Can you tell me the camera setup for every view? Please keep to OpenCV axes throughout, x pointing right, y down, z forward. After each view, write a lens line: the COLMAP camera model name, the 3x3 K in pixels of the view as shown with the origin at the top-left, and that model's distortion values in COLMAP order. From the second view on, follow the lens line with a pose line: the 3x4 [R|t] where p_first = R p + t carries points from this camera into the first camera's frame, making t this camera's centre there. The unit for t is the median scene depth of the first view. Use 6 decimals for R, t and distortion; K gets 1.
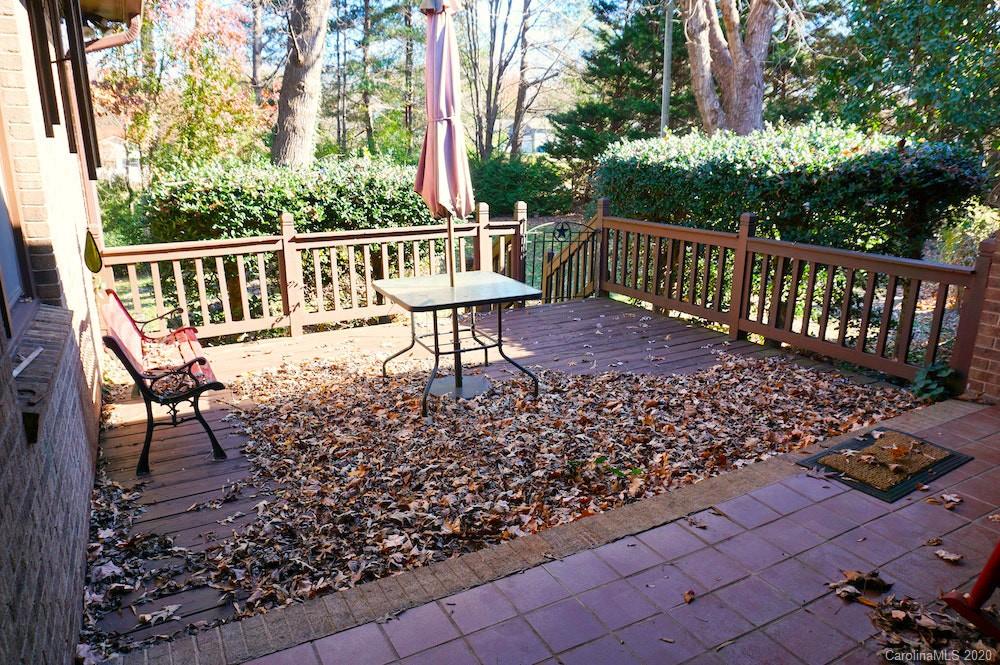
lens RADIAL K [[705.0, 0, 500.0], [0, 705.0, 332.5], [0, 0, 1]] dist [0.003314, 0.003577]
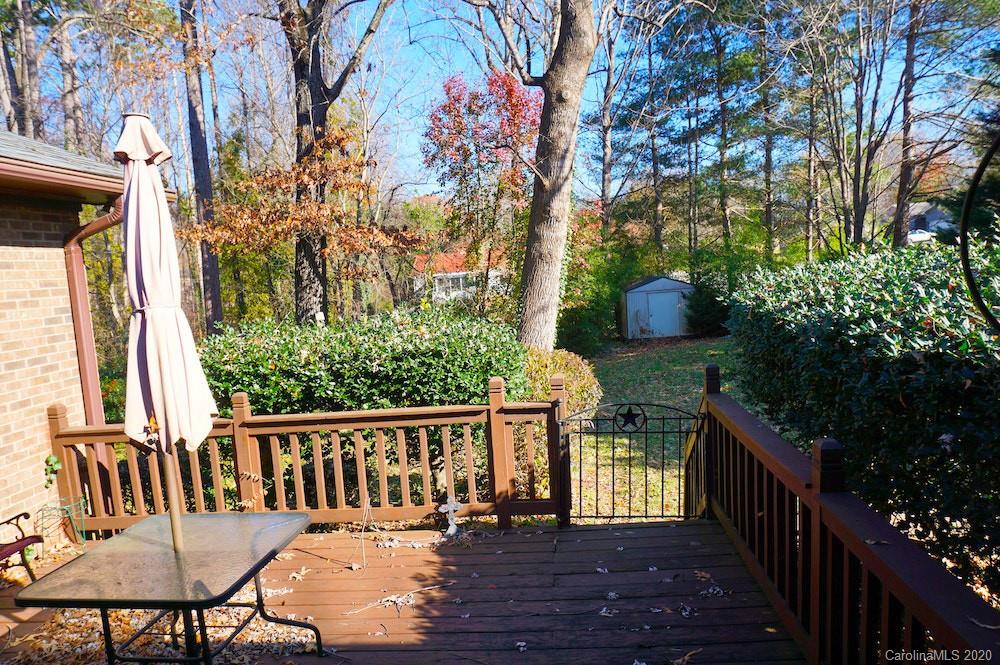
lens RADIAL K [[705.0, 0, 500.0], [0, 705.0, 332.5], [0, 0, 1]] dist [0.003314, 0.003577]
pose [[0.832562, -0.010266, -0.553837, 0.350528], [-0.065328, 0.991031, -0.116575, -0.136606], [0.550067, 0.133237, 0.824424, 0.385851]]
